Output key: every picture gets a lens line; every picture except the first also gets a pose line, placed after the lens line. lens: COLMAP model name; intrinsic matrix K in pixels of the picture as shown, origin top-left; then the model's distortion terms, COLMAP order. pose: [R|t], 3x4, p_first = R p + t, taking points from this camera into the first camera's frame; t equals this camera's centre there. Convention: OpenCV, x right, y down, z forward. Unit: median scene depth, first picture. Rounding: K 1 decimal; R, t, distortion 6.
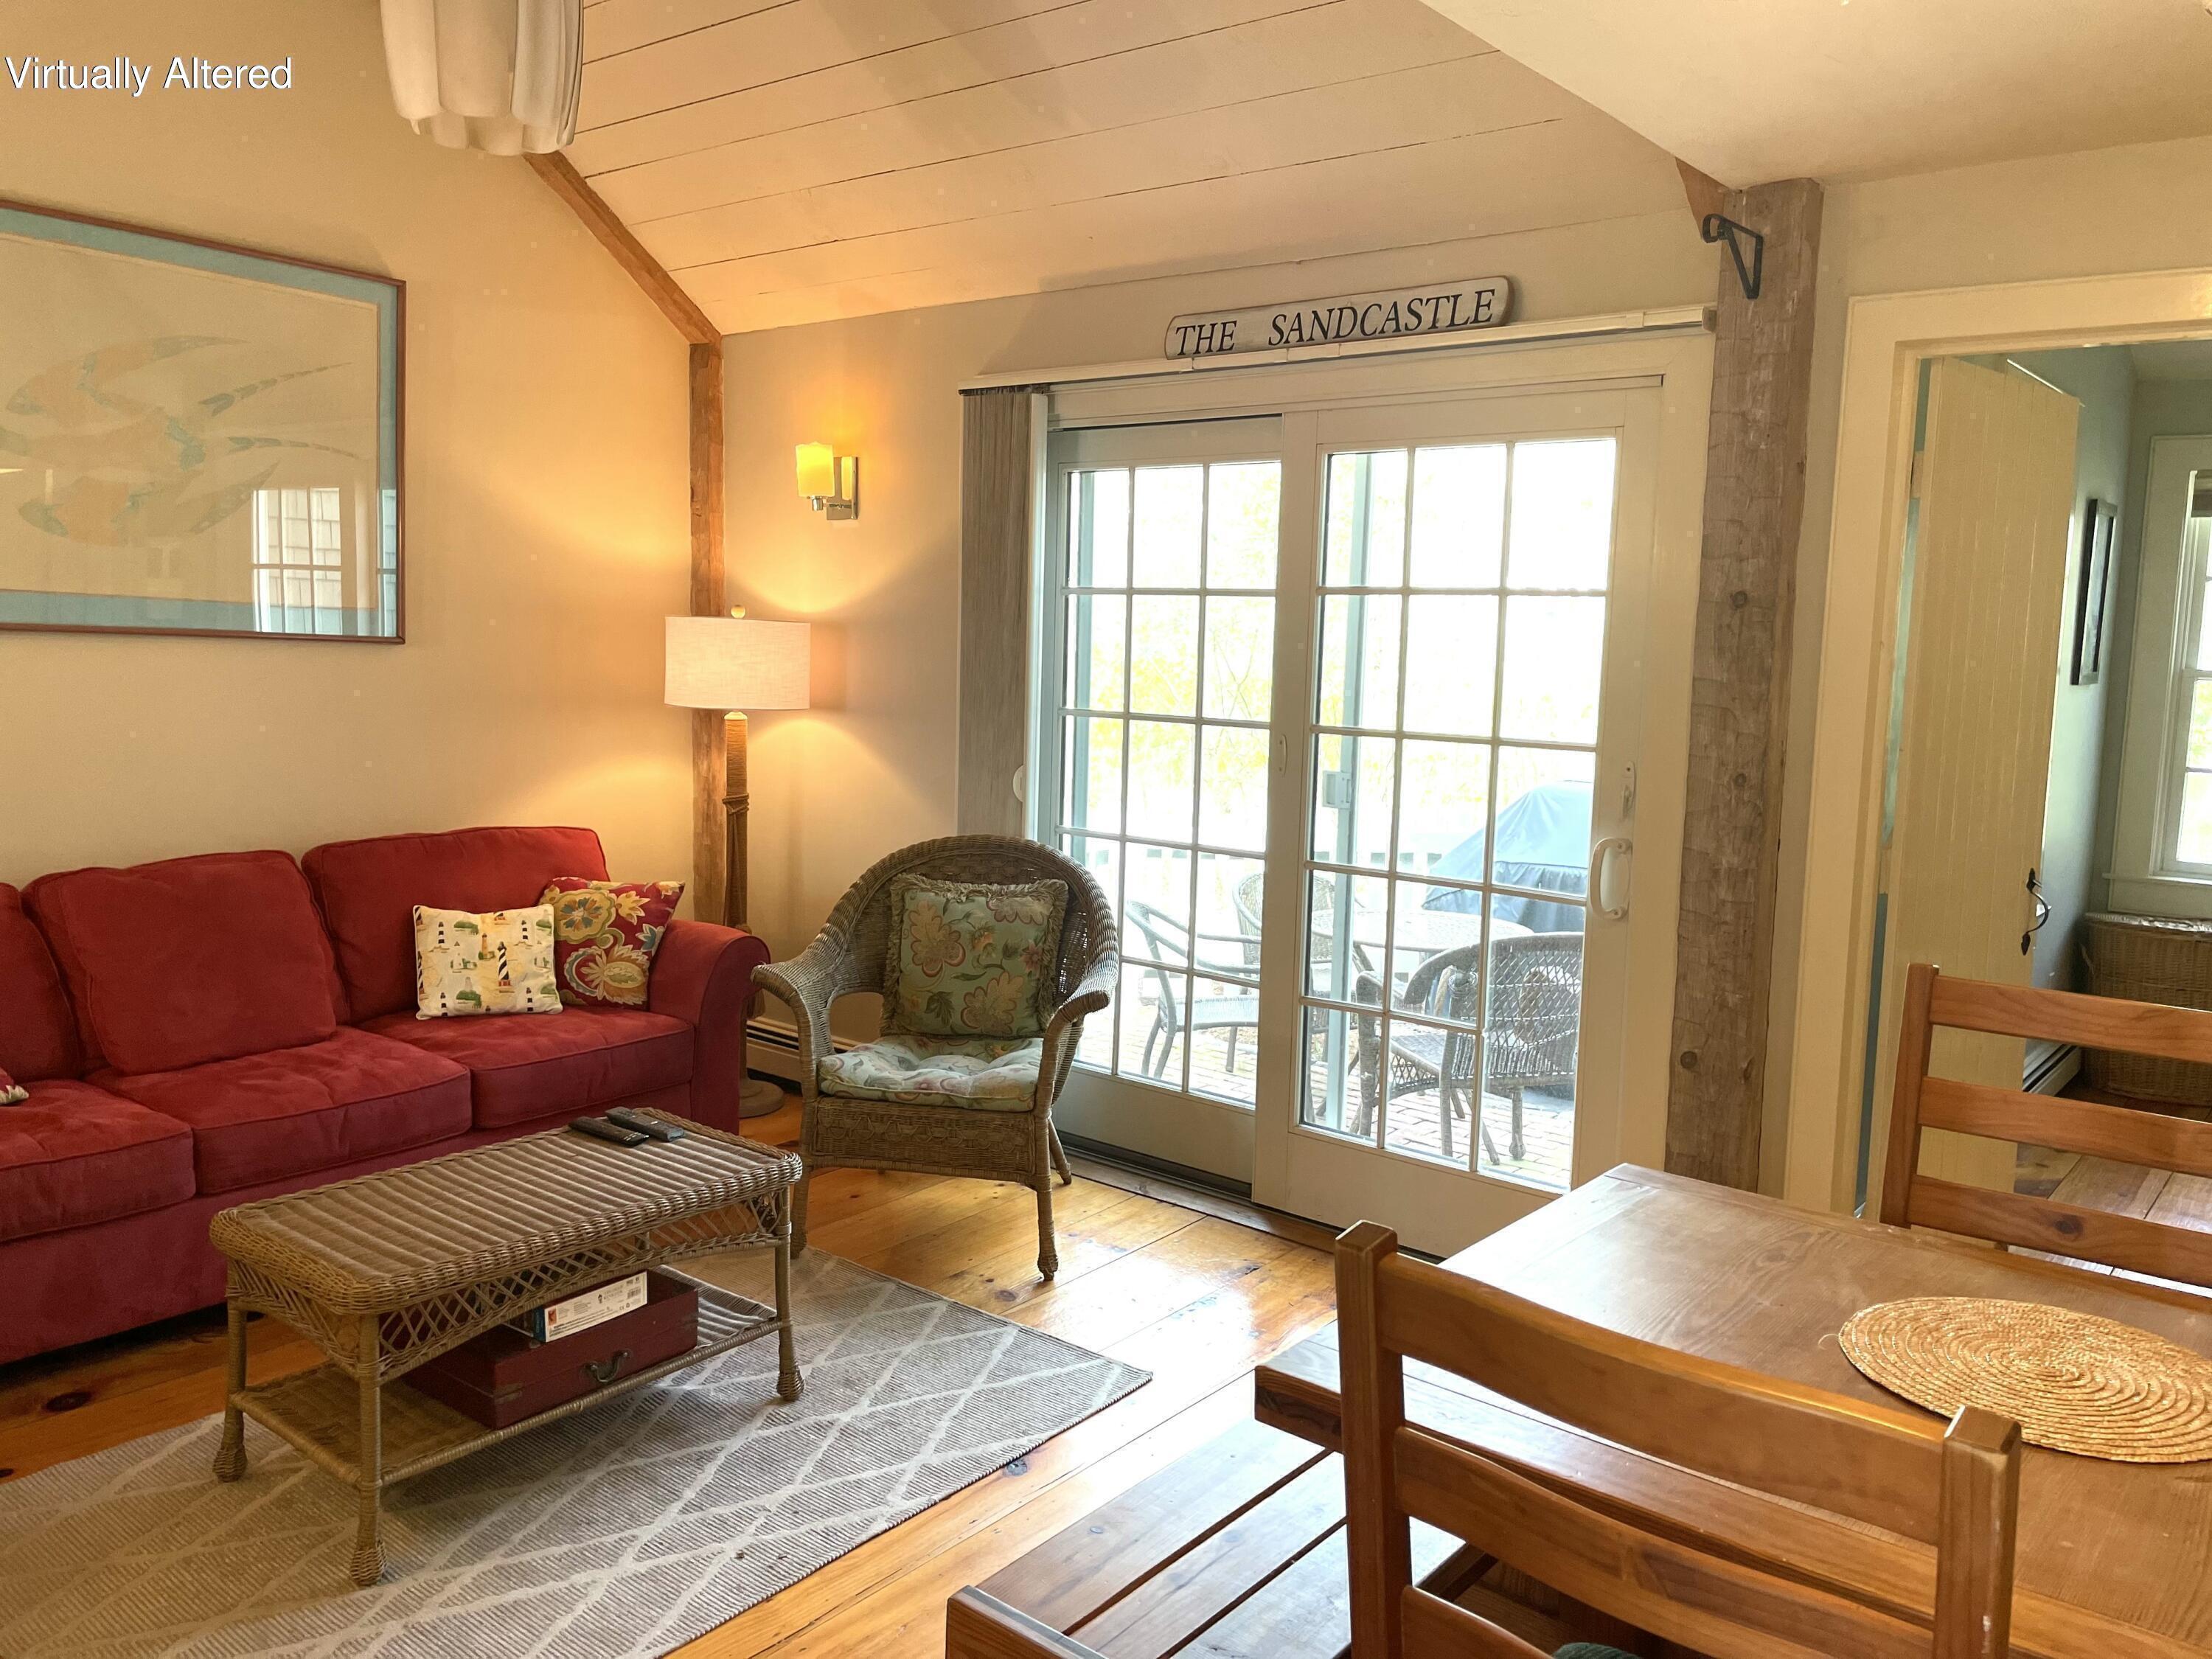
lens RADIAL K [[1681.7, 0, 1104.0], [0, 1681.7, 823.5], [0, 0, 1]] dist [0.004384, 0.000370]
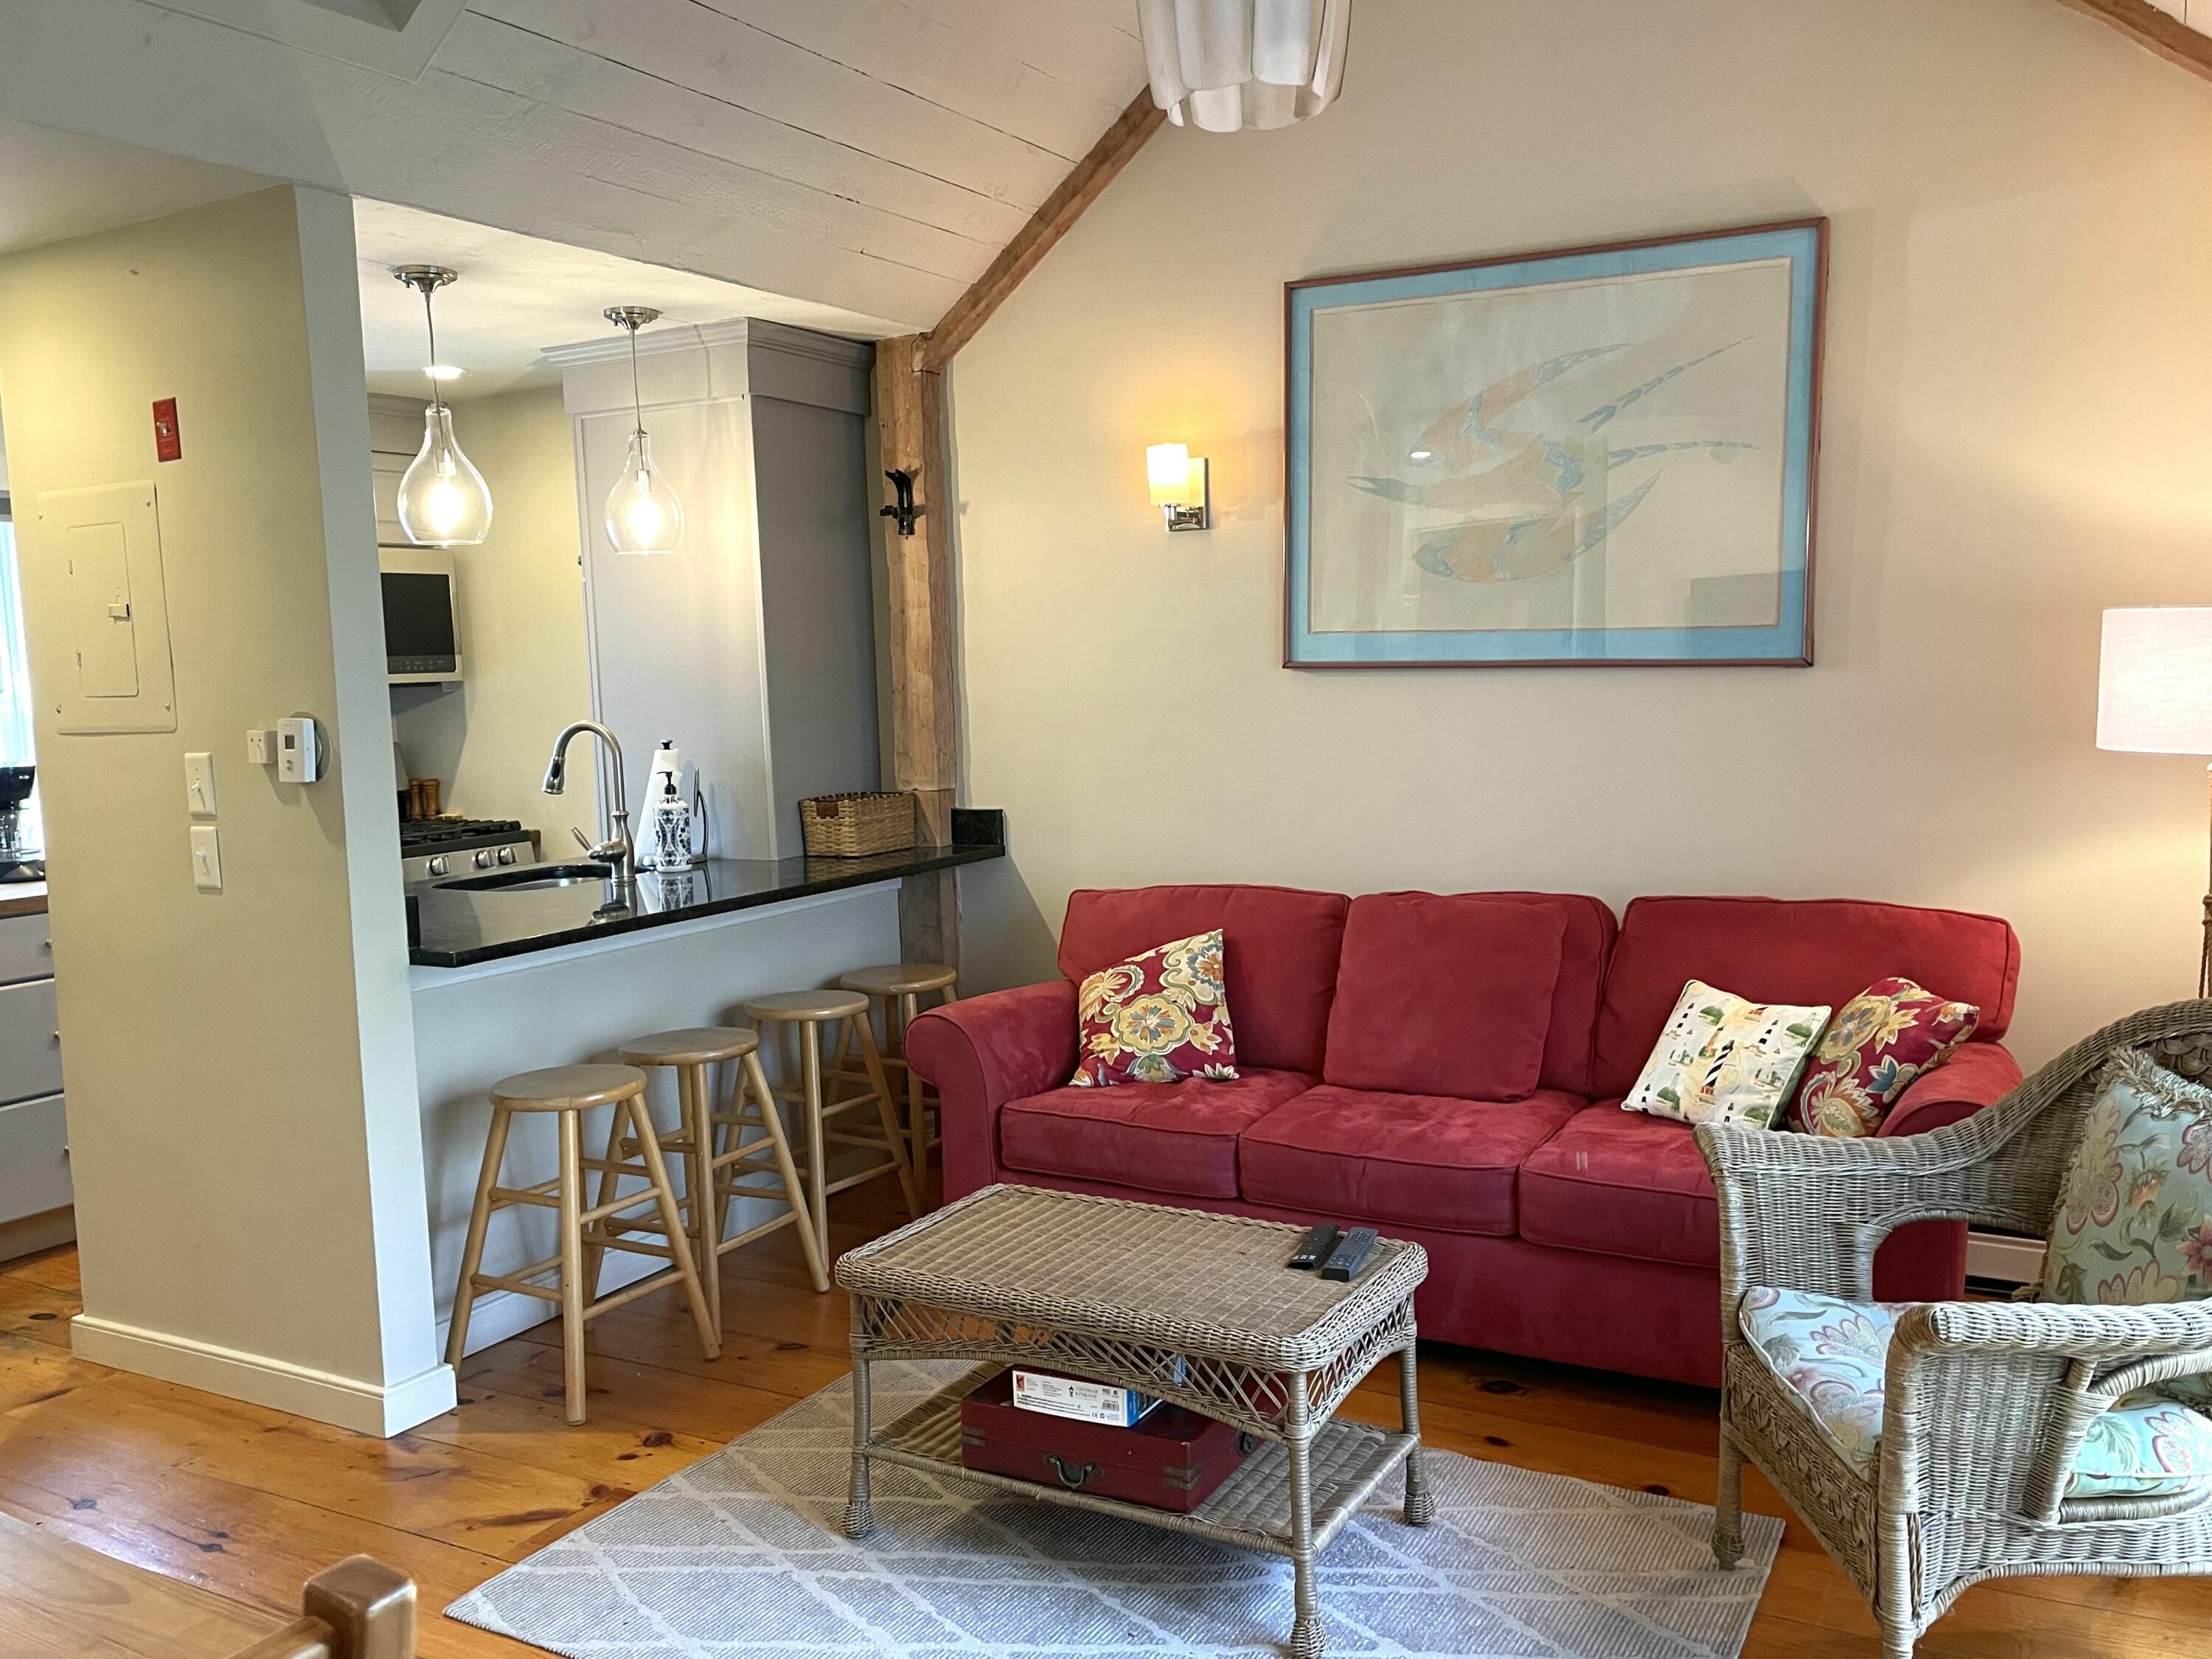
lens RADIAL K [[1826.8, 0, 1103.1], [0, 1826.8, 836.2], [0, 0, 1]] dist [0.050232, 0.001538]
pose [[0.148978, 0.063182, -0.986820, 0.454693], [-0.080386, 0.995427, 0.051598, -0.046996], [0.985568, 0.071640, 0.153376, 0.579443]]
